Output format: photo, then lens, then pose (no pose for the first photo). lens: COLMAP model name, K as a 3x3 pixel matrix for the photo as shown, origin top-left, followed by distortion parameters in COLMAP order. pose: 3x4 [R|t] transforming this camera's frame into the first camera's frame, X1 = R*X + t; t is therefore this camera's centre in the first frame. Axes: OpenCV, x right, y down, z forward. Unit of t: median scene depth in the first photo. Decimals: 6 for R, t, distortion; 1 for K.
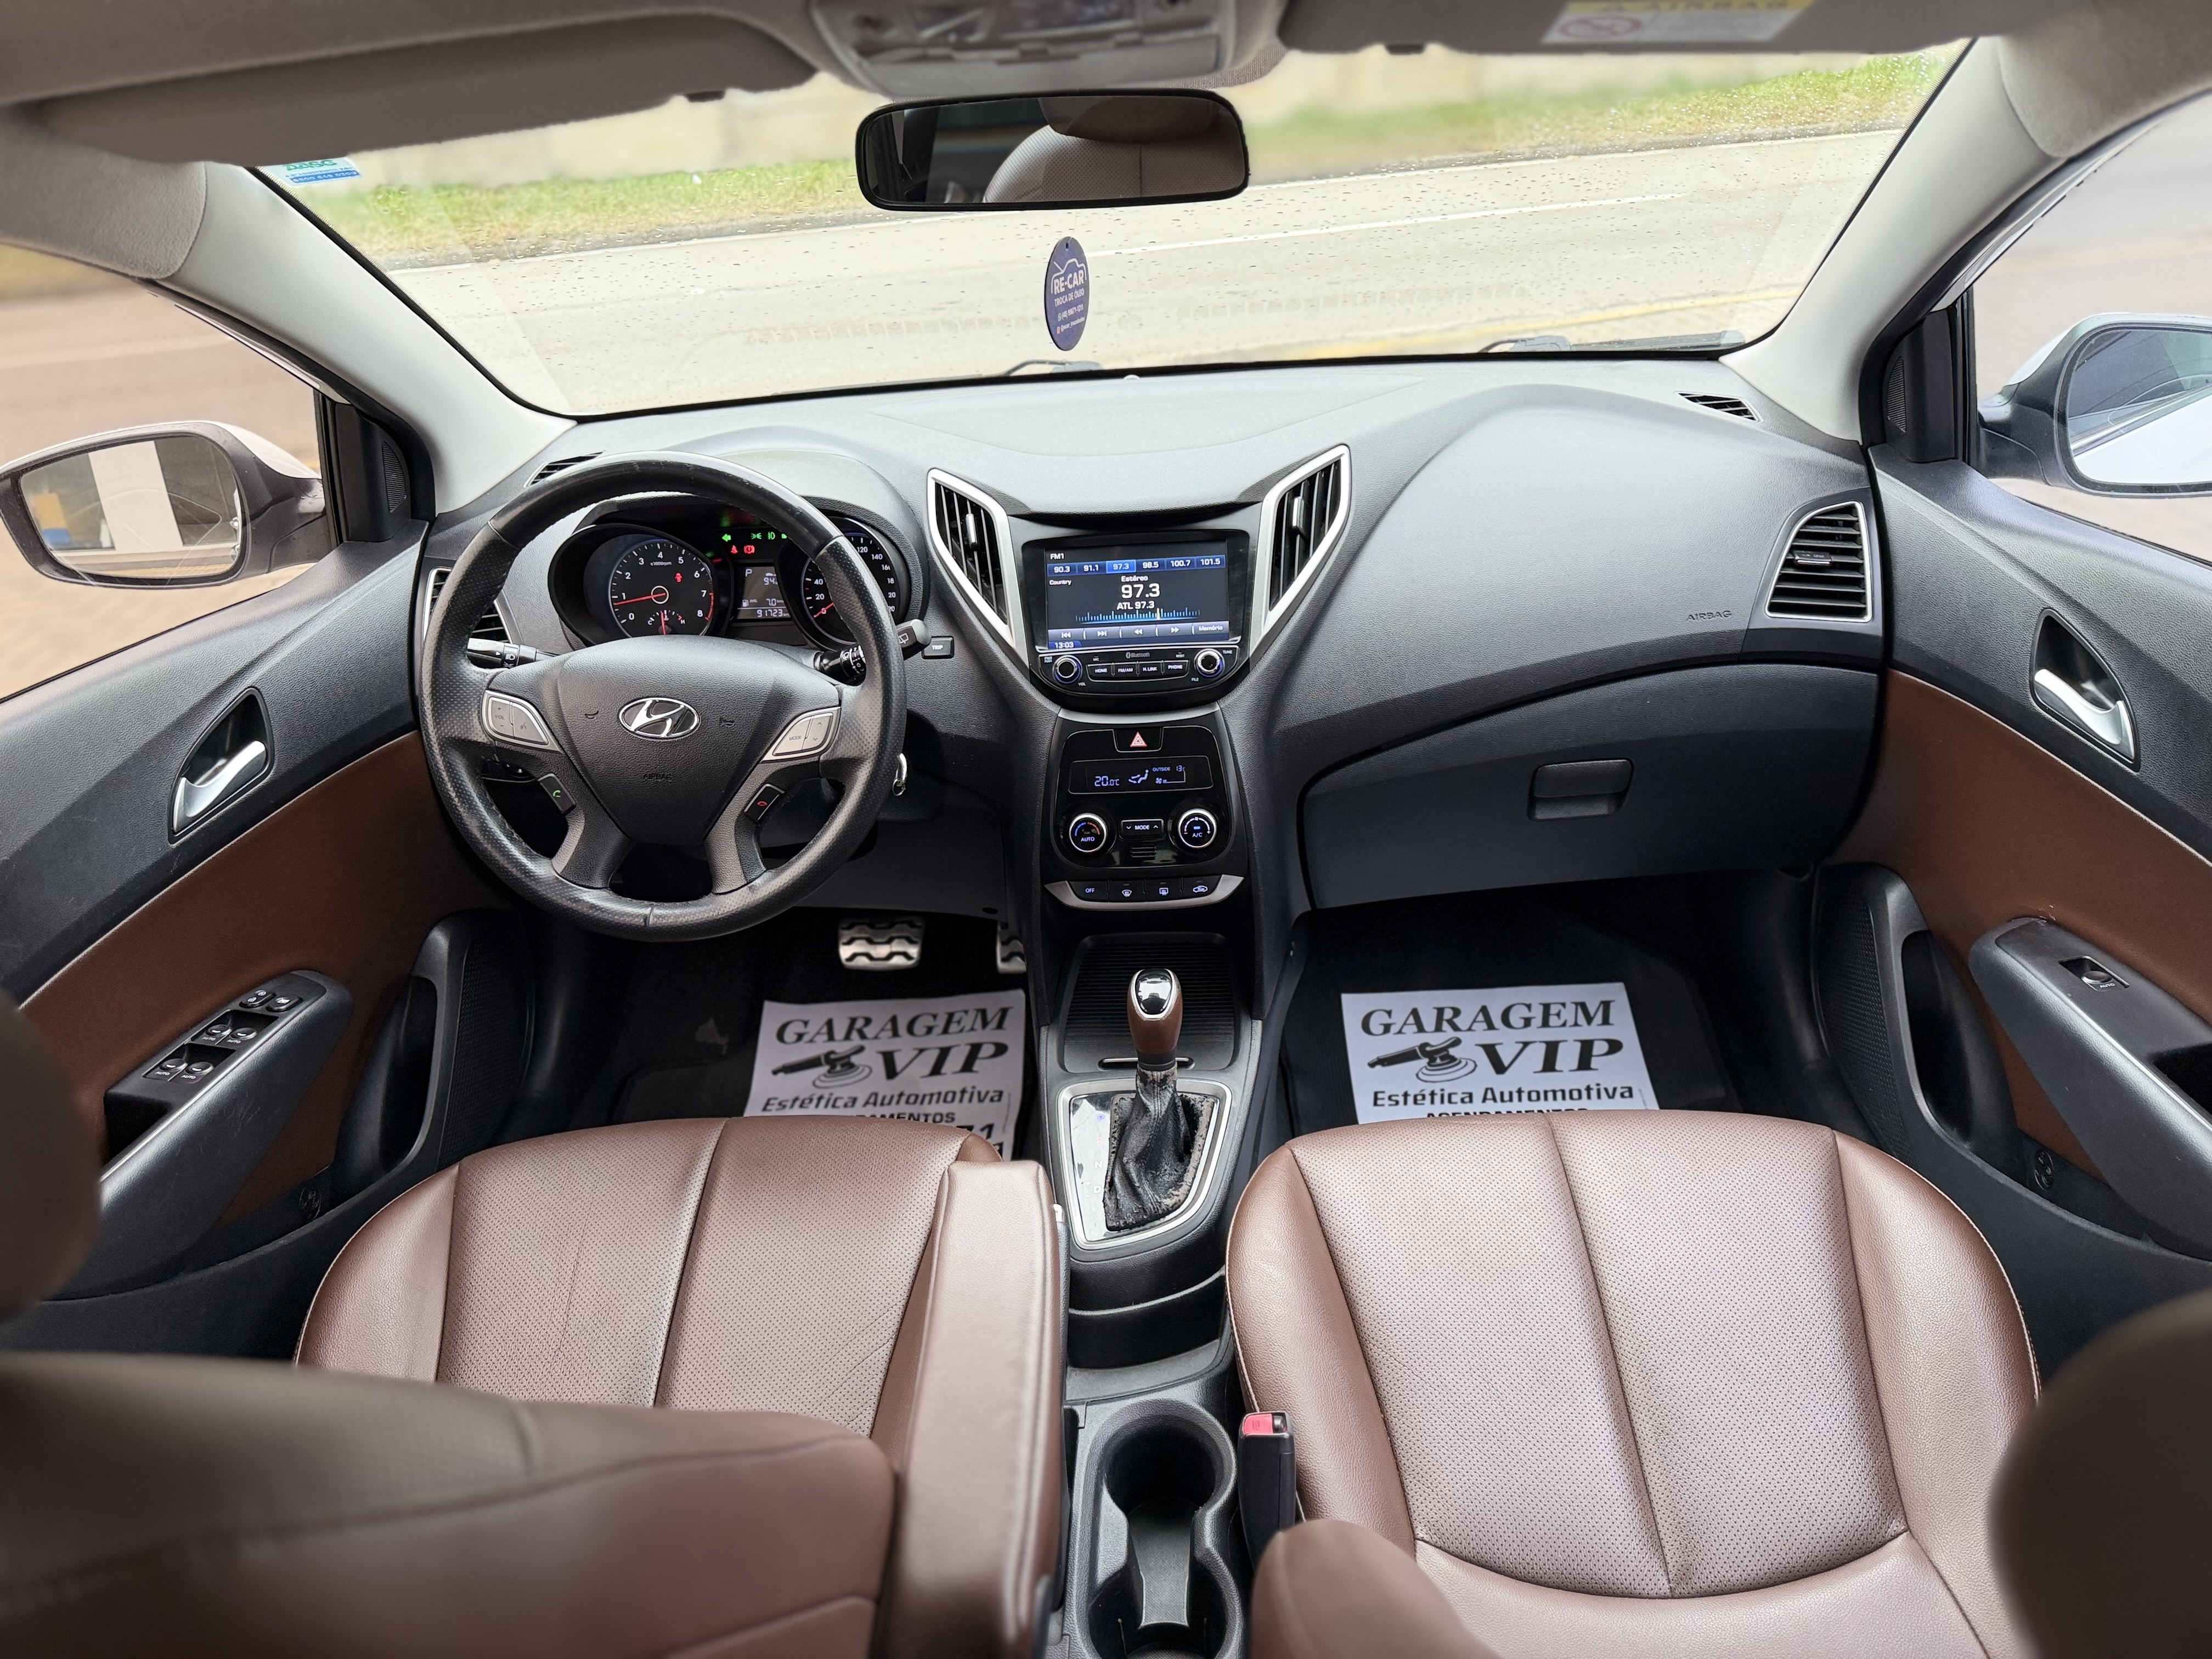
lens RADIAL K [[1441.7, 0, 1104.0], [0, 1441.7, 836.4], [0, 0, 1]] dist [0.030095, -0.007312]
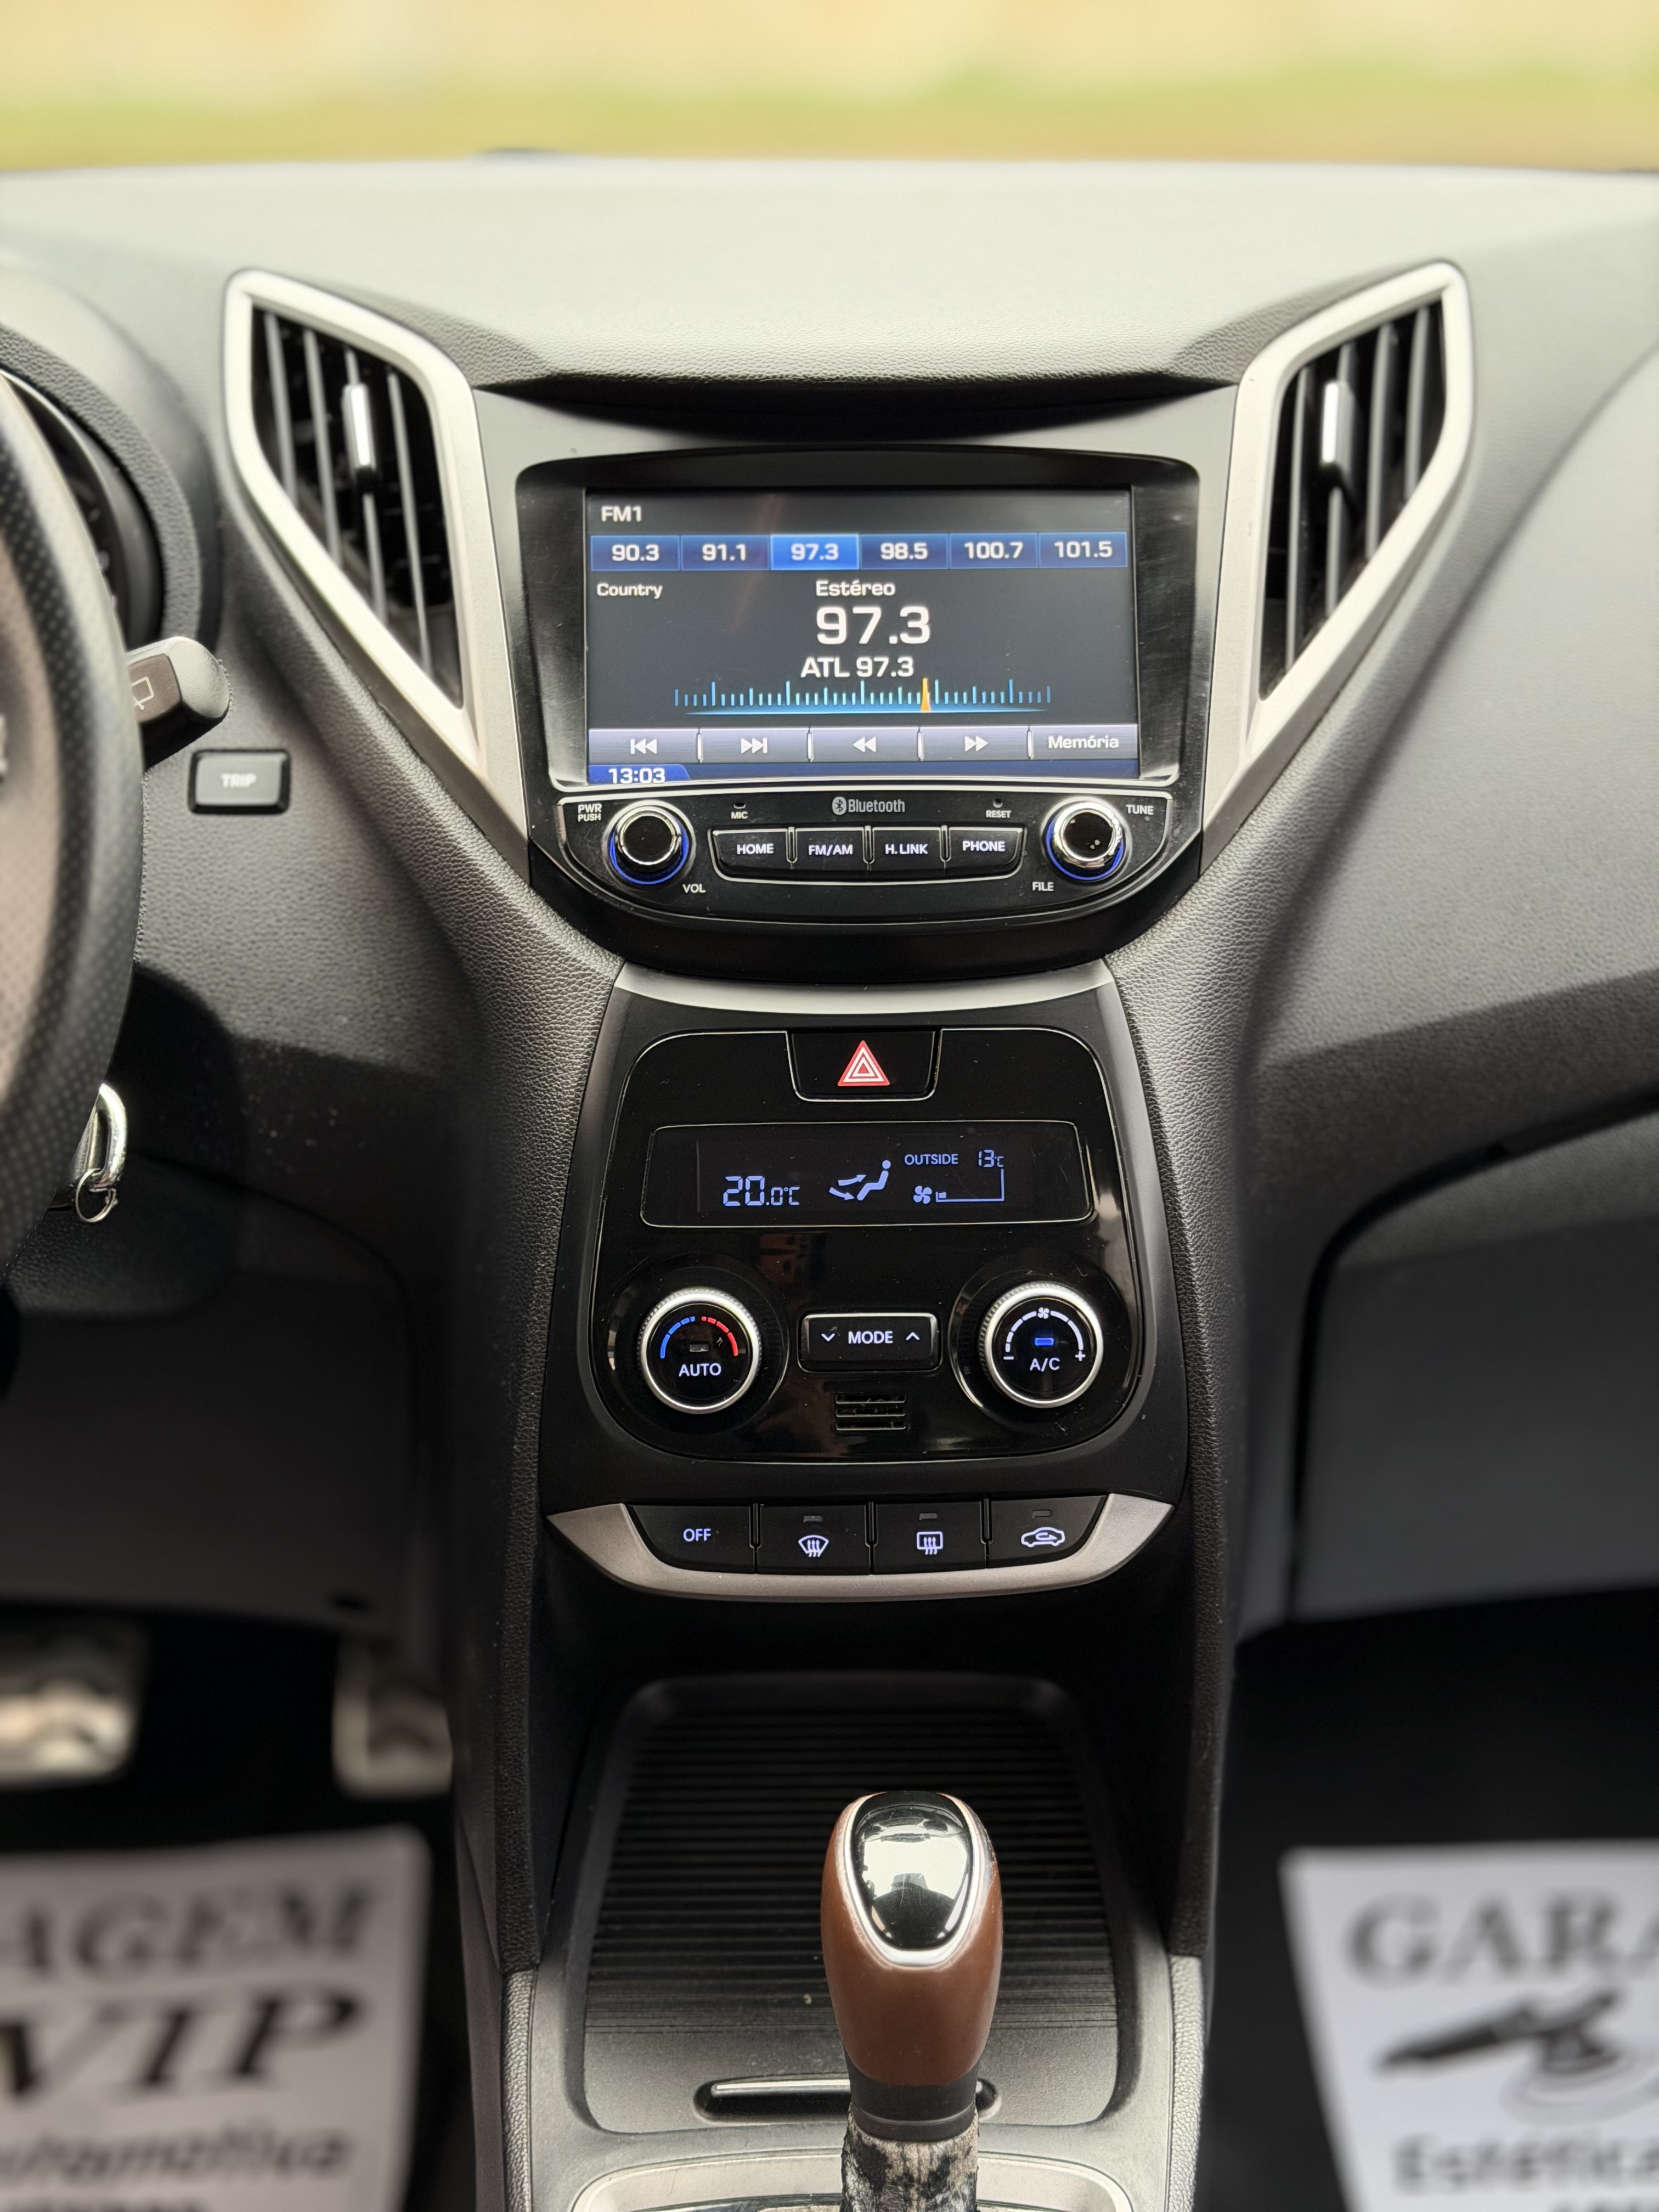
lens RADIAL K [[3084.8, 0, 848.6], [0, 3084.8, 1105.5], [0, 0, 1]] dist [0.091645, 0.000000]
pose [[0.994687, 0.033274, 0.097424, -0.045778], [-0.021539, 0.992646, -0.119122, 0.023829], [-0.100671, 0.116391, 0.988088, 0.312795]]
